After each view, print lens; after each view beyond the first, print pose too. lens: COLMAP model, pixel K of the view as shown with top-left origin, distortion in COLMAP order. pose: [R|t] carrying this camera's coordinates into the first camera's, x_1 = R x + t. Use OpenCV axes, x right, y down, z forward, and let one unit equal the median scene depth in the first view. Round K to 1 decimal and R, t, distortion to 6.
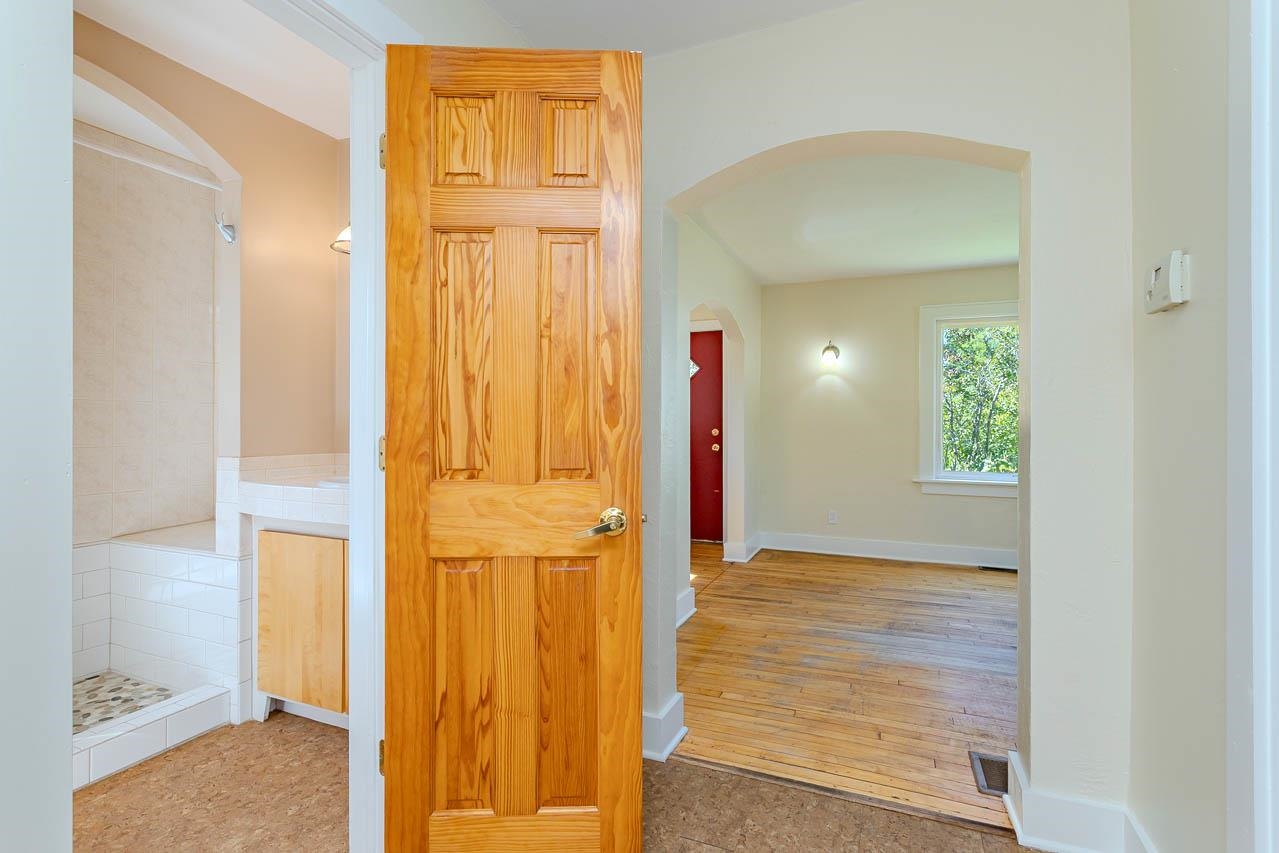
lens RADIAL K [[606.5, 0, 636.5], [0, 606.5, 426.0], [0, 0, 1]] dist [-0.006351, 0.003620]
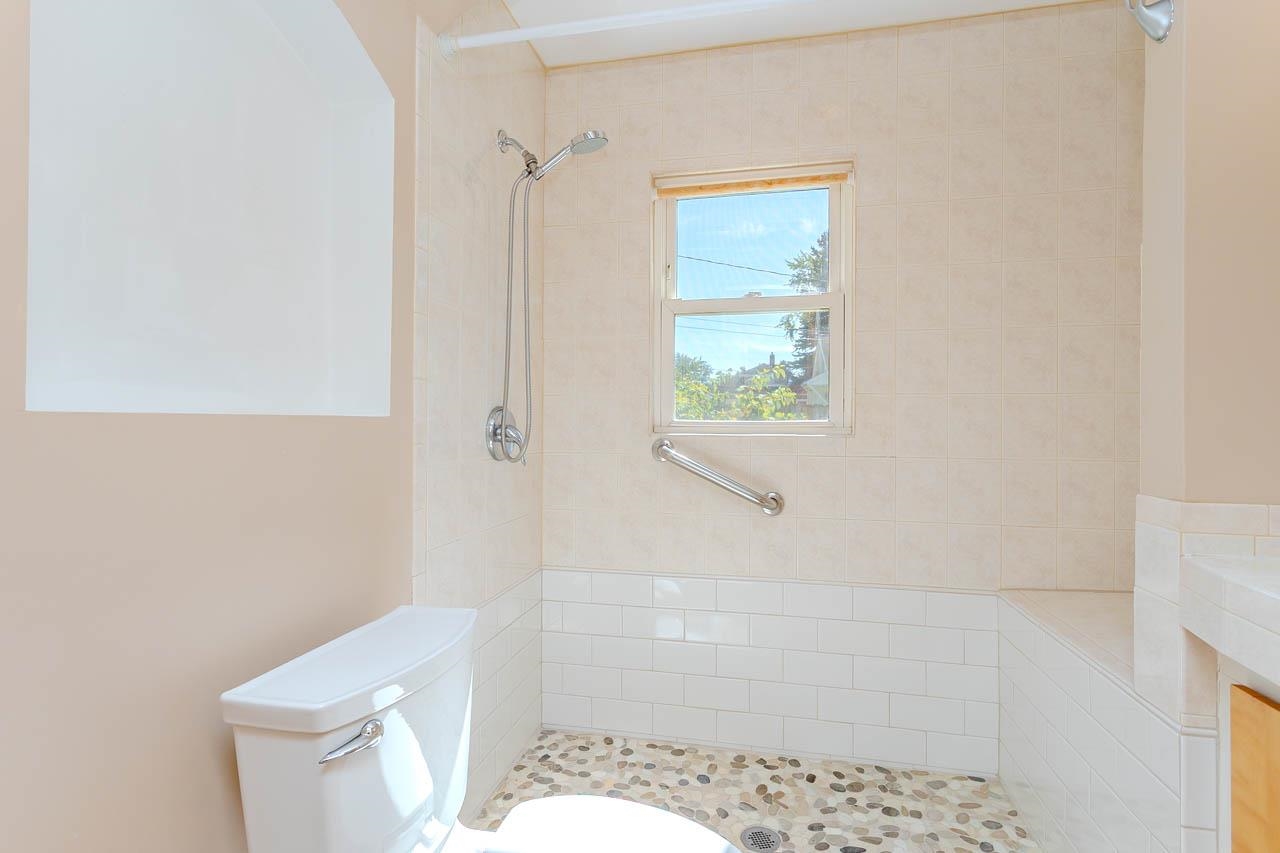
lens RADIAL K [[606.9, 0, 640.0], [0, 606.9, 427.2], [0, 0, 1]] dist [-0.006351, 0.003620]
pose [[0.179005, -0.000950, -0.983848, -0.274660], [-0.005461, 0.999983, -0.001959, 0.003298], [0.983833, 0.005724, 0.178996, 0.492846]]
